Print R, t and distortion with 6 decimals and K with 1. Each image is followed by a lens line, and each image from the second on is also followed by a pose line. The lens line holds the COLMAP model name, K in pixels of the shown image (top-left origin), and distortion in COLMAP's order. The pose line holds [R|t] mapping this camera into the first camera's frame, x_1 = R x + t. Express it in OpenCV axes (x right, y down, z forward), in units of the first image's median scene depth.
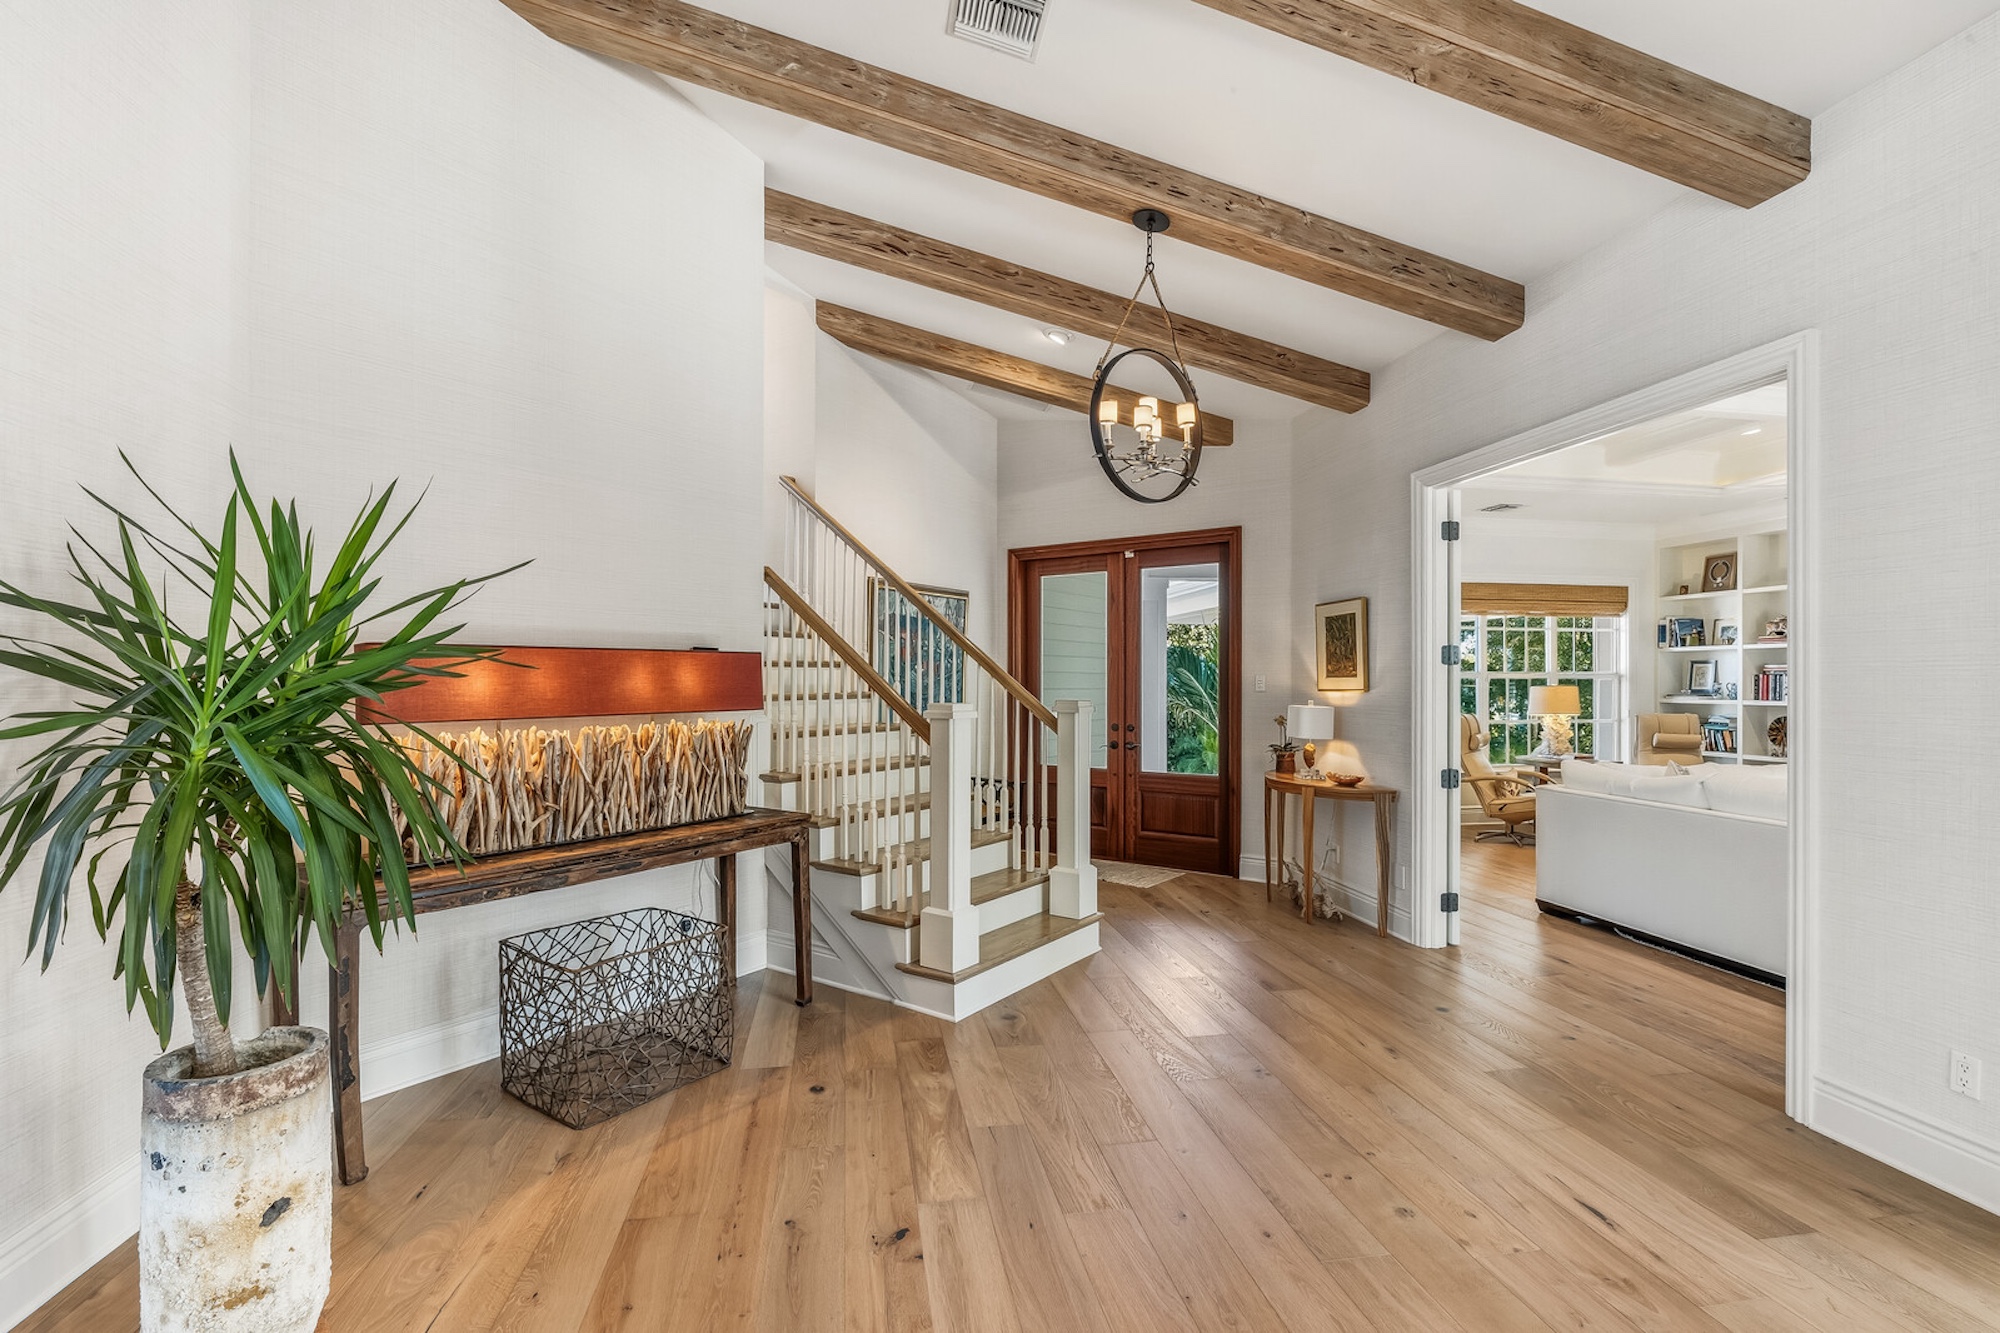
lens RADIAL K [[915.1, 0, 1002.4], [0, 915.1, 674.5], [0, 0, 1]] dist [-0.000766, -0.000025]
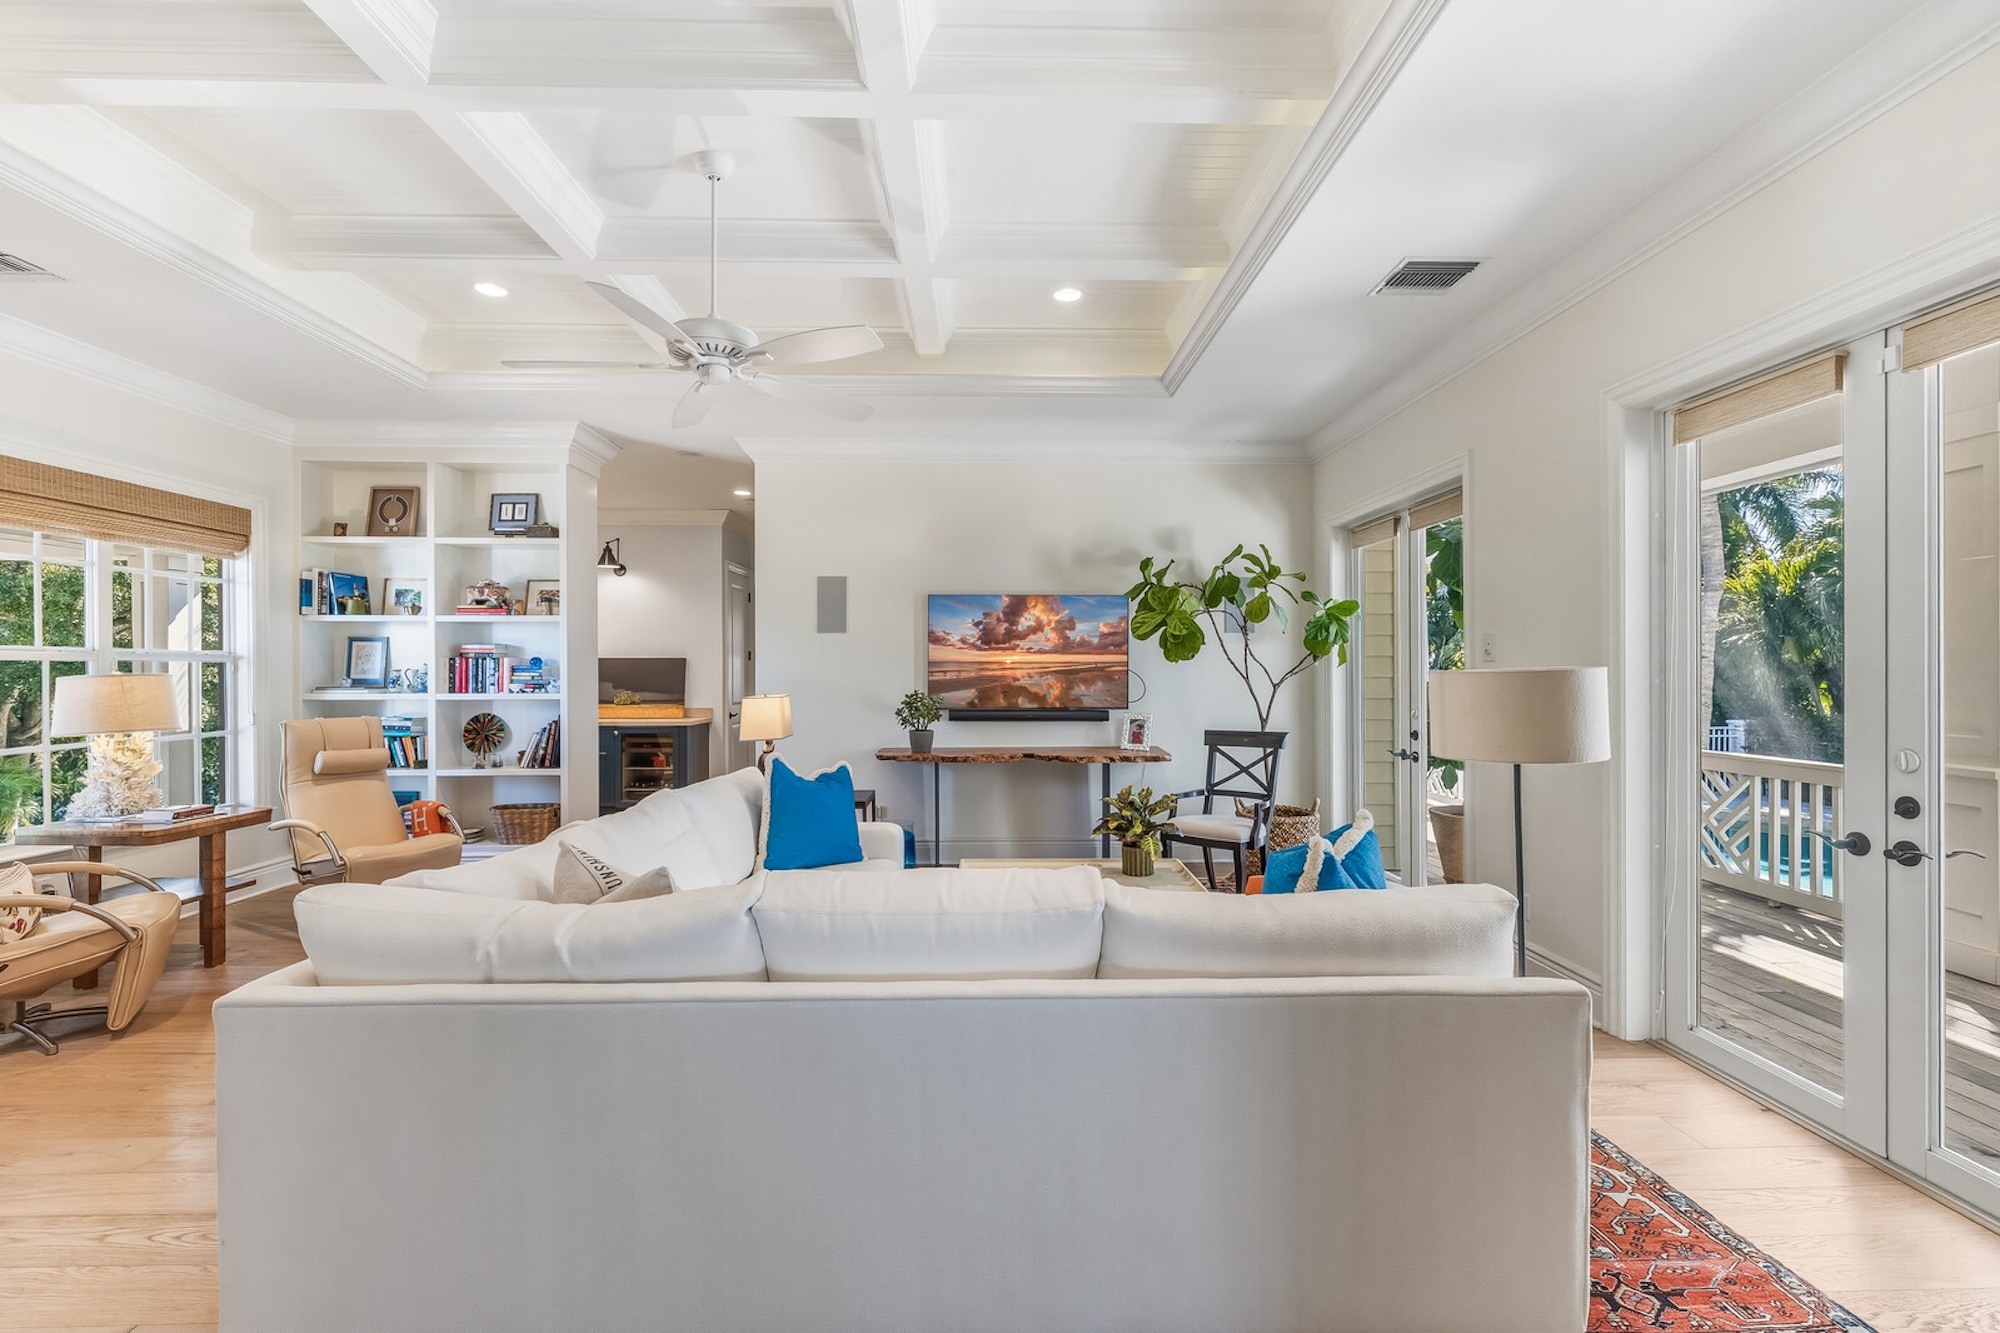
lens RADIAL K [[844.3, 0, 1003.0], [0, 844.3, 670.0], [0, 0, 1]] dist [-0.000179, -0.000313]
pose [[0.147688, -0.002538, 0.989031, 0.213727], [-0.005413, 0.999980, 0.003374, 0.005092], [-0.989019, -0.005852, 0.147671, 0.441670]]
